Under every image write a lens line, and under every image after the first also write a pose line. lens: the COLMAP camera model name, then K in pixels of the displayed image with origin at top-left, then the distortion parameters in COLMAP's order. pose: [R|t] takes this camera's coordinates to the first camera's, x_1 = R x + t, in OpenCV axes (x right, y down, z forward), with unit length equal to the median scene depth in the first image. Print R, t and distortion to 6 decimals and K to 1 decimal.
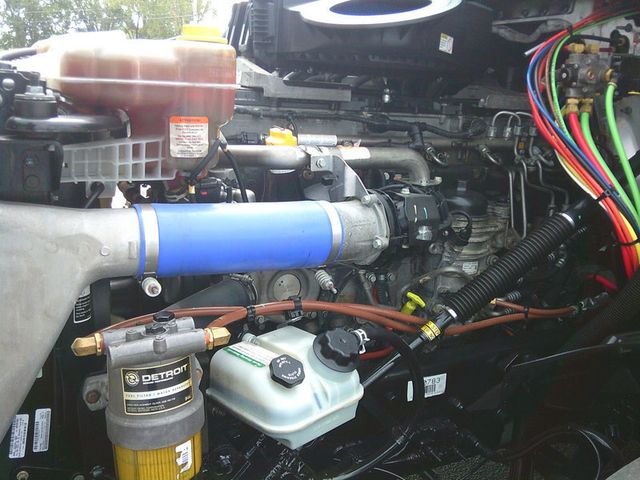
lens RADIAL K [[653.0, 0, 302.6], [0, 653.0, 241.6], [0, 0, 1]] dist [0.109298, -0.182254]
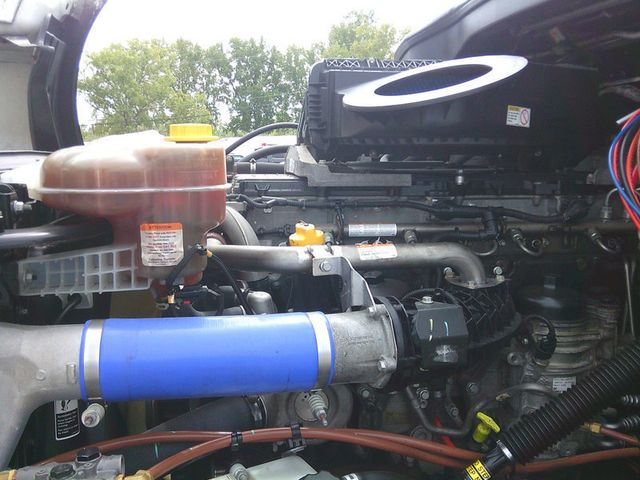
lens RADIAL K [[653.0, 0, 302.6], [0, 653.0, 241.6], [0, 0, 1]] dist [0.109298, -0.182254]
pose [[0.954545, -0.012508, -0.297806, 0.230656], [-0.016236, 0.995454, -0.093850, -0.063185], [0.297626, 0.094419, 0.950002, 0.144419]]
